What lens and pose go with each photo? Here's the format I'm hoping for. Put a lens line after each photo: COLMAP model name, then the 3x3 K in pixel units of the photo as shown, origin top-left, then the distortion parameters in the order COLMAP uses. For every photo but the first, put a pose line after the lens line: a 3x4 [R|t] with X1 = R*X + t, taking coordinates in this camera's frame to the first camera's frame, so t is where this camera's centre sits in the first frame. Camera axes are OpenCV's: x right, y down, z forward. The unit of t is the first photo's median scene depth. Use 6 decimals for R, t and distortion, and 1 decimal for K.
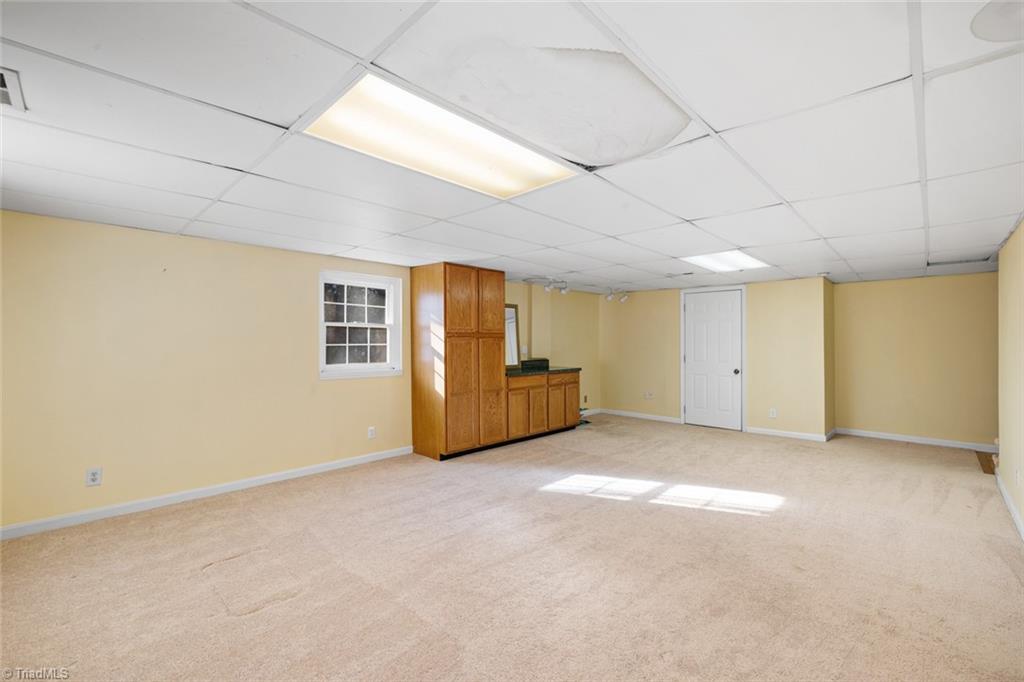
lens RADIAL K [[446.3, 0, 521.7], [0, 446.3, 341.0], [0, 0, 1]] dist [-0.000143, -0.000067]
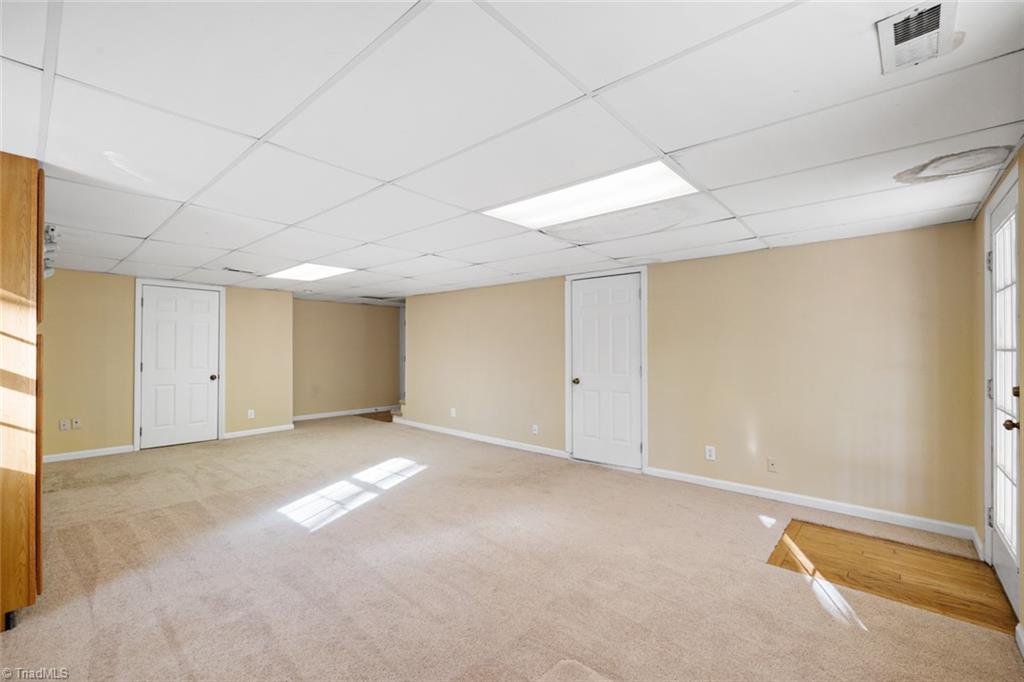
lens RADIAL K [[432.4, 0, 510.5], [0, 432.4, 341.6], [0, 0, 1]] dist [-0.000678, -0.000212]
pose [[-0.025662, 0.009308, 0.999627, -0.610336], [-0.001485, 0.999955, -0.009349, 0.001152], [-0.999670, -0.001725, -0.025647, 0.545161]]
